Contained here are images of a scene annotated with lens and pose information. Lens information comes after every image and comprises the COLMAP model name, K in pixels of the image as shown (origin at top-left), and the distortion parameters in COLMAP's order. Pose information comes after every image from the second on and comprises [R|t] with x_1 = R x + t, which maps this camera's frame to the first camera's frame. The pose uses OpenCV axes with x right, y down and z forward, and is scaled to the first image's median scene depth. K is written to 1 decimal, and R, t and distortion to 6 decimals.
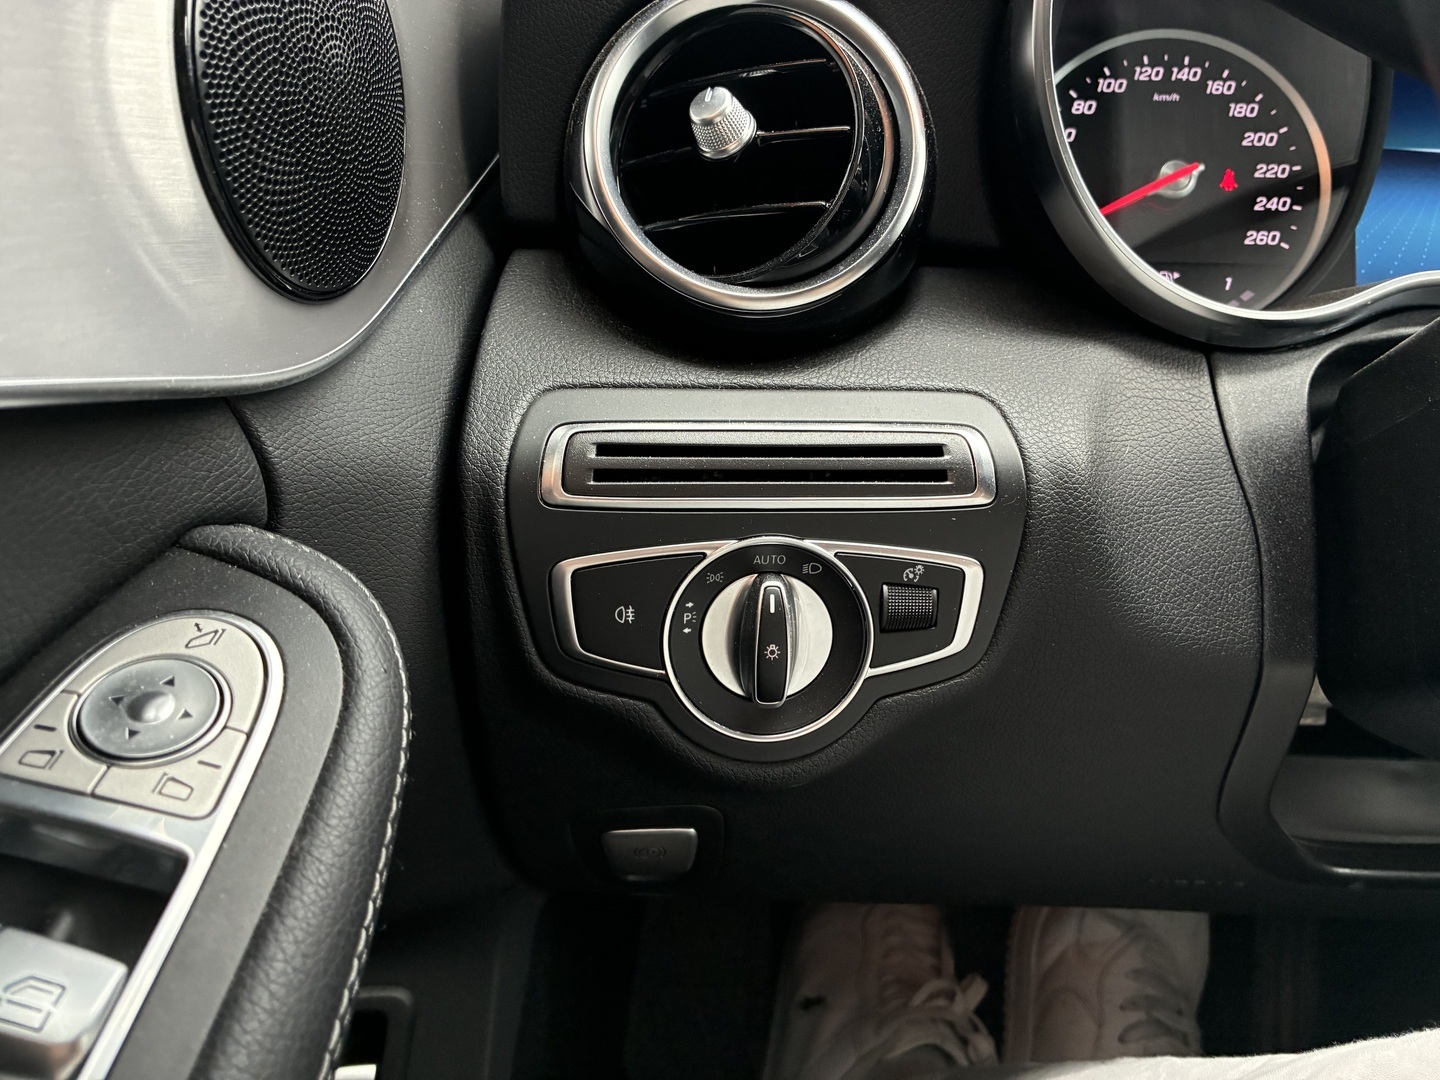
lens RADIAL K [[1099.4, 0, 731.1], [0, 1099.4, 543.6], [0, 0, 1]] dist [0.032259, -0.046597]
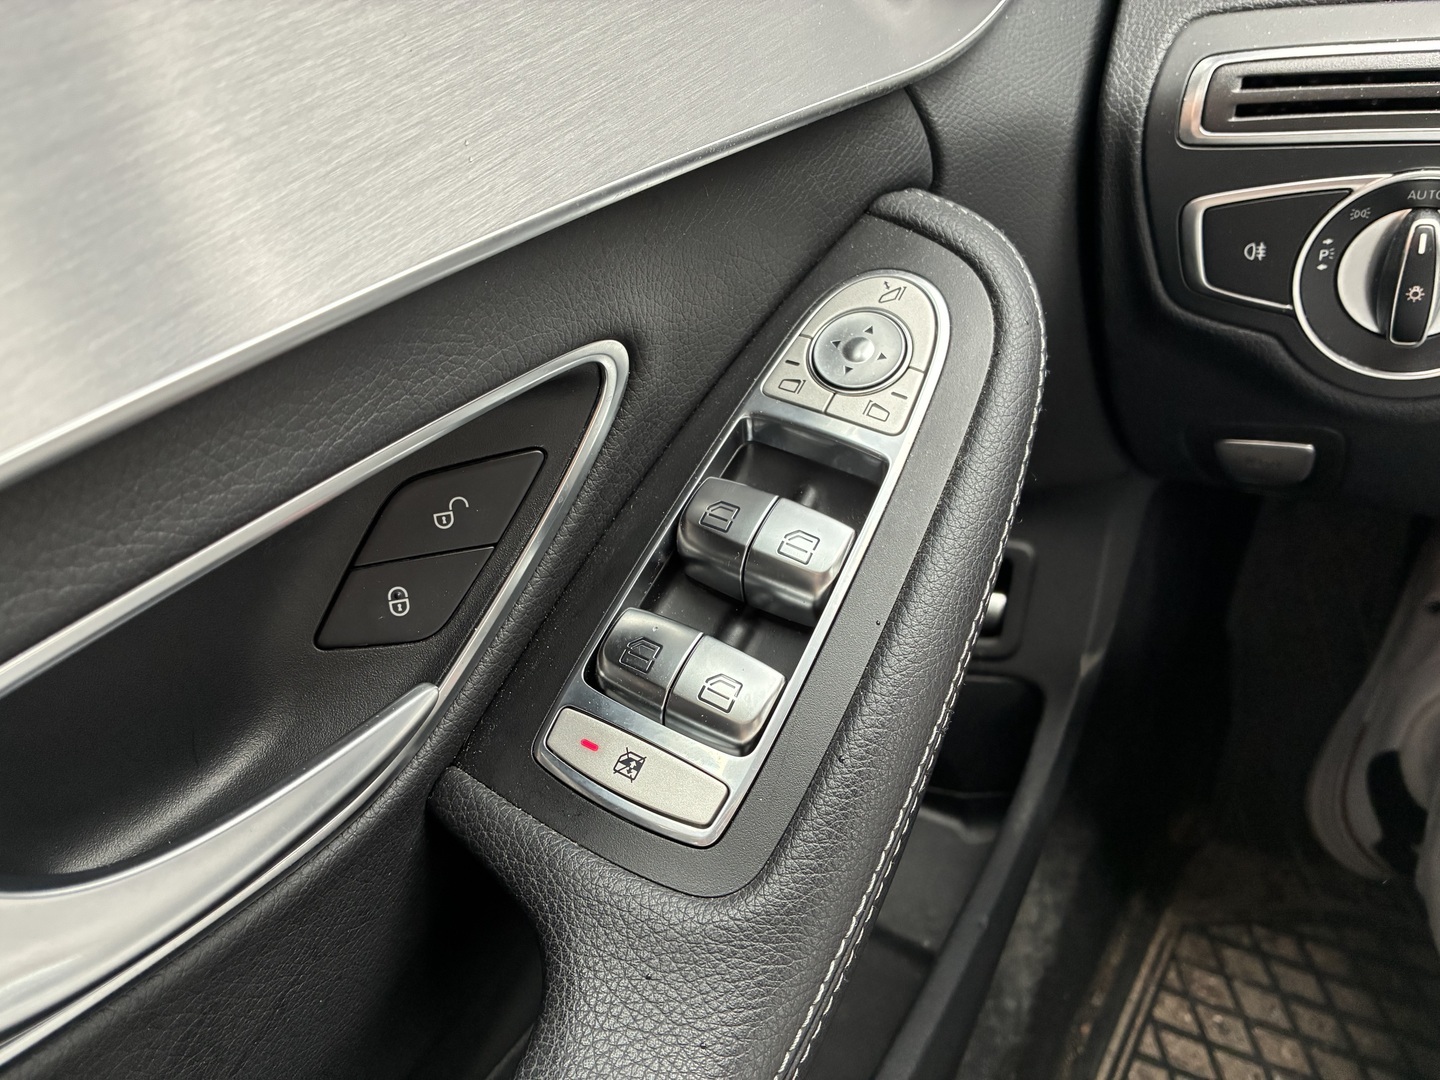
lens RADIAL K [[1099.4, 0, 731.1], [0, 1099.4, 543.6], [0, 0, 1]] dist [0.032259, -0.046597]
pose [[0.857113, 0.138016, -0.496294, 0.044269], [0.065942, 0.926116, 0.371430, -0.129334], [0.510890, -0.351084, 0.784686, -0.207629]]
